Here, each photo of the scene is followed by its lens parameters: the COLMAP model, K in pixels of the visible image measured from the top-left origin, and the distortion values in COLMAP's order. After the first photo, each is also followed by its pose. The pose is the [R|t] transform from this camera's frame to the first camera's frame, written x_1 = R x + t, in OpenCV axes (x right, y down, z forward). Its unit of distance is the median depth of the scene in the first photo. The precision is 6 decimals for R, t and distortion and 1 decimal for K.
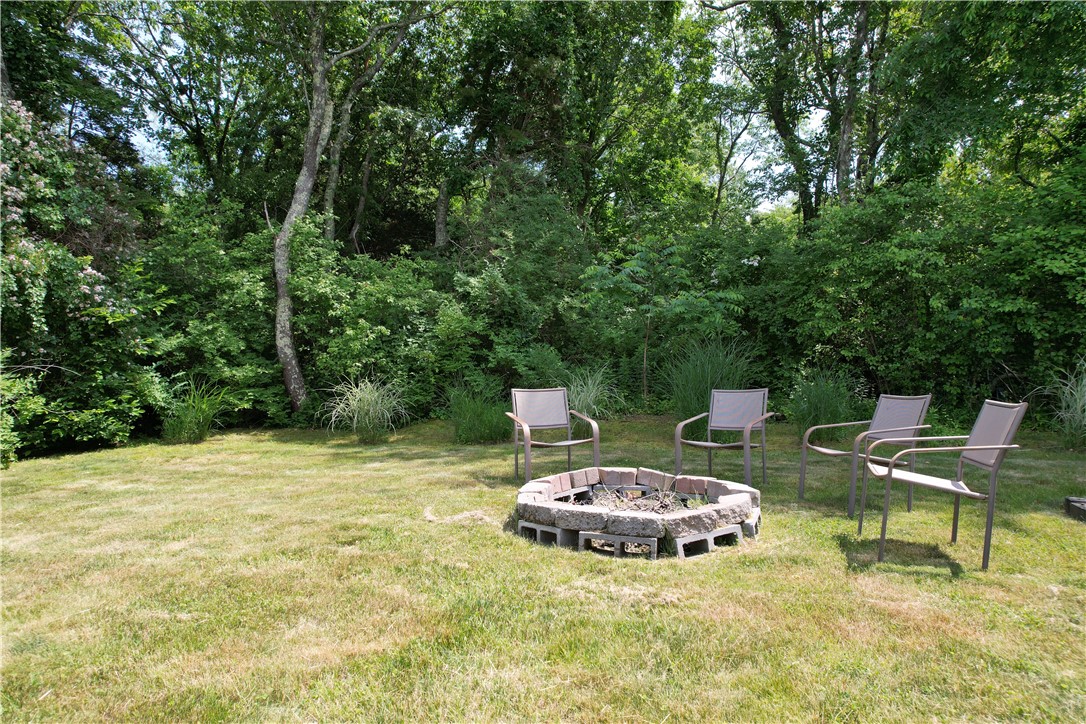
lens RADIAL K [[692.4, 0, 544.3], [0, 692.4, 369.3], [0, 0, 1]] dist [-0.080427, 0.073323]
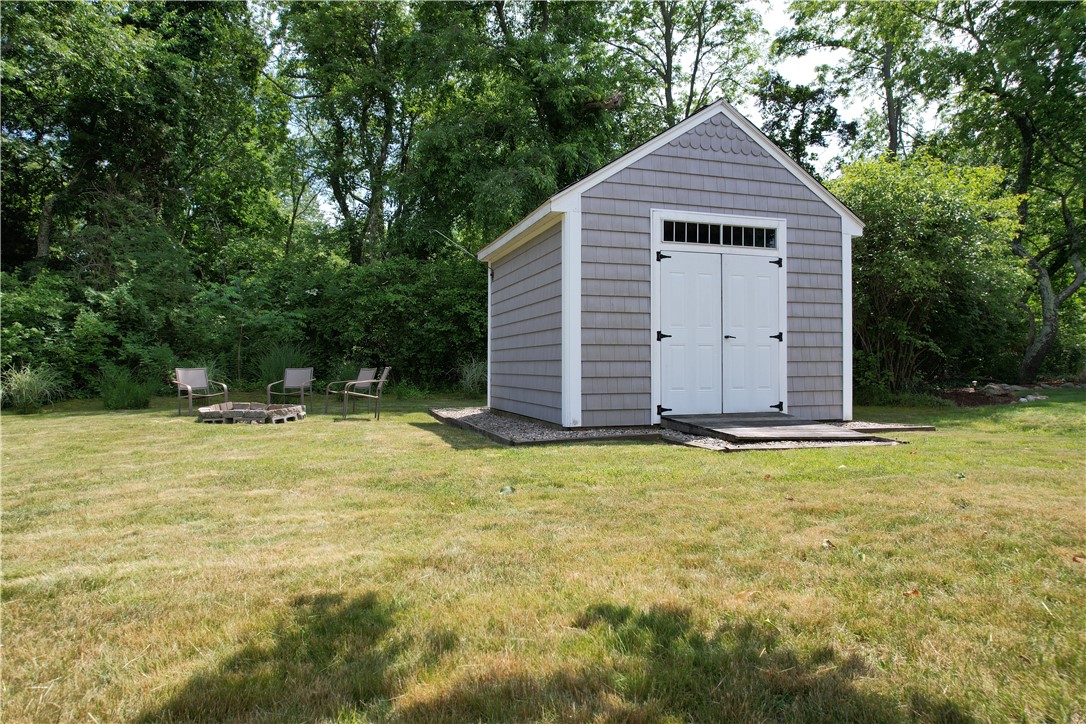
lens RADIAL K [[692.4, 0, 544.3], [0, 692.4, 369.3], [0, 0, 1]] dist [-0.080427, 0.073323]
pose [[0.826791, -0.003929, 0.562495, -0.141591], [0.003823, 0.999992, 0.001365, 0.017955], [-0.562496, 0.001022, 0.826800, -0.592487]]
